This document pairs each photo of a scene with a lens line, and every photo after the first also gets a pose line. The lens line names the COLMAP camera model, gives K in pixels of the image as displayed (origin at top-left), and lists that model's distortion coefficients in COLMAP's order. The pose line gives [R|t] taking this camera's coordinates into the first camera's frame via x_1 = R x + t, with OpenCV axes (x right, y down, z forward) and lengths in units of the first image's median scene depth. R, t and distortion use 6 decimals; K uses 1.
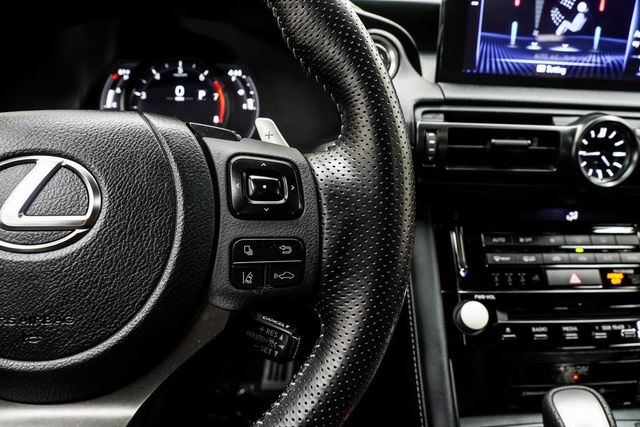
lens RADIAL K [[484.6, 0, 320.0], [0, 484.6, 213.5], [0, 0, 1]] dist [-0.134349, 0.109129]
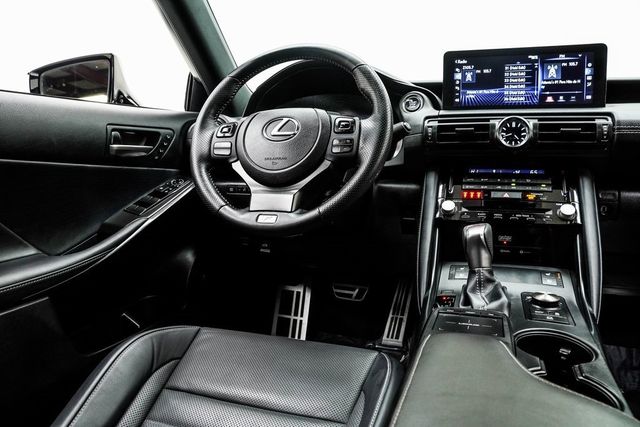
lens RADIAL K [[484.6, 0, 320.0], [0, 484.6, 213.5], [0, 0, 1]] dist [-0.134349, 0.109129]
pose [[0.920210, 0.010646, -0.391279, 0.640435], [-0.103737, 0.970518, -0.217562, 0.782808], [0.377428, 0.240793, 0.894185, -1.169211]]
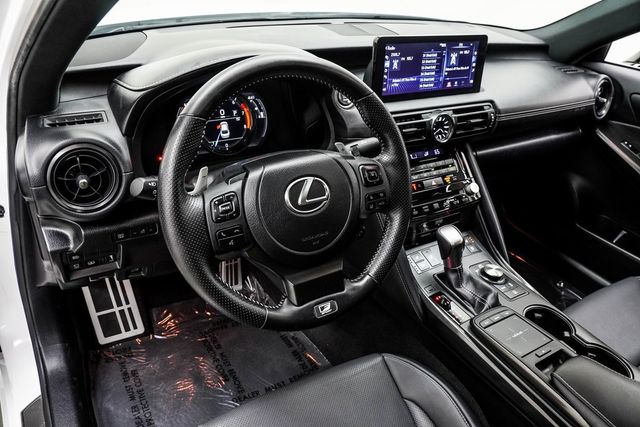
lens RADIAL K [[484.6, 0, 320.0], [0, 484.6, 213.5], [0, 0, 1]] dist [-0.134349, 0.109129]
pose [[0.888645, -0.205320, 0.410066, -0.986511], [0.128483, 0.969833, 0.207162, -0.286340], [-0.440230, -0.131407, 0.888217, -0.896693]]
